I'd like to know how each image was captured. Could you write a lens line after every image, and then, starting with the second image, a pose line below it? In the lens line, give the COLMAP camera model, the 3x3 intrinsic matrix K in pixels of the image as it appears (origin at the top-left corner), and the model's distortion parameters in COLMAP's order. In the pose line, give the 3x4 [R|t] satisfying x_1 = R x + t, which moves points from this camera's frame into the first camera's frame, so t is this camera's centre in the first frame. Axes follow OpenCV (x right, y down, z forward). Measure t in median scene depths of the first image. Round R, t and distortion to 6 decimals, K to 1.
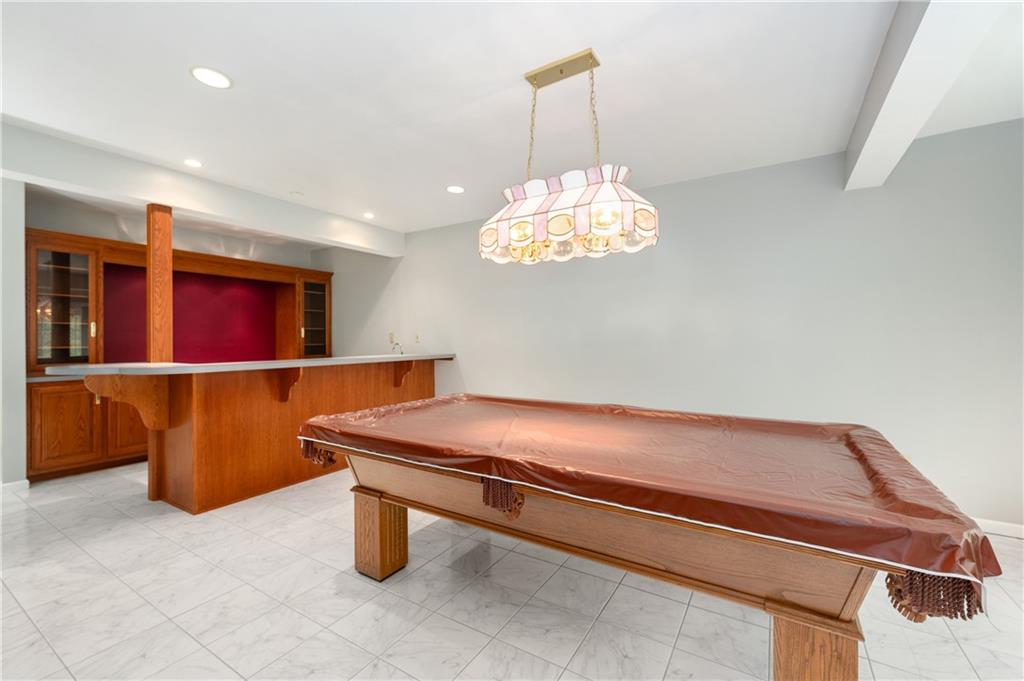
lens RADIAL K [[427.1, 0, 511.3], [0, 427.1, 336.7], [0, 0, 1]] dist [0.006345, -0.000182]
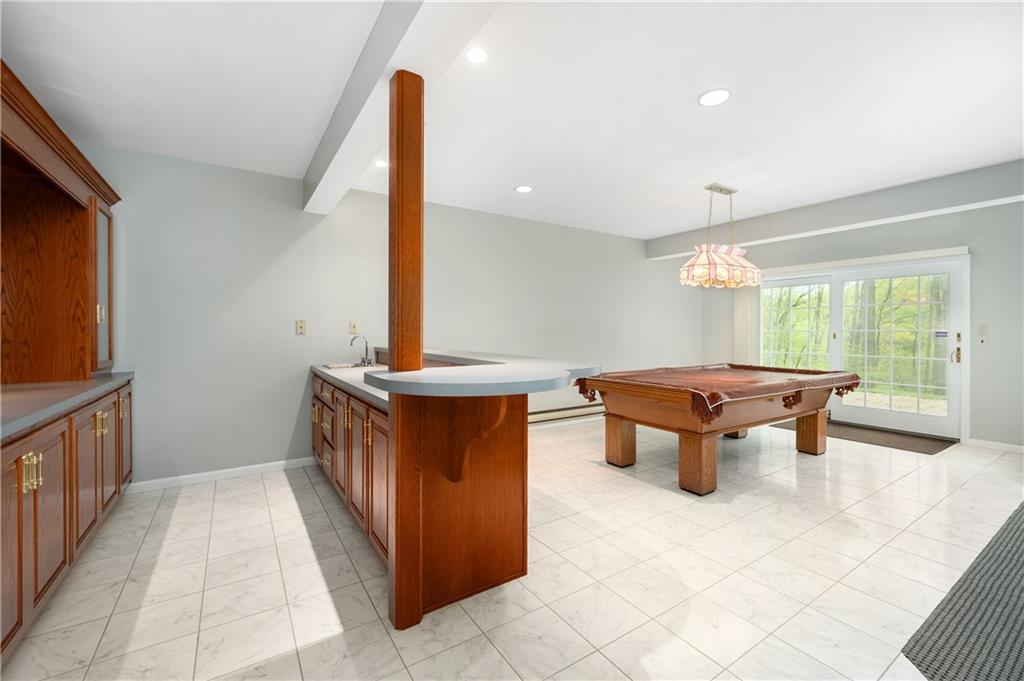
lens RADIAL K [[427.1, 0, 511.3], [0, 427.1, 336.7], [0, 0, 1]] dist [0.006345, -0.000182]
pose [[0.418544, -0.000351, 0.908197, -1.767785], [0.010460, 0.999935, -0.004435, 0.032654], [-0.908136, 0.011356, 0.418520, 0.917225]]
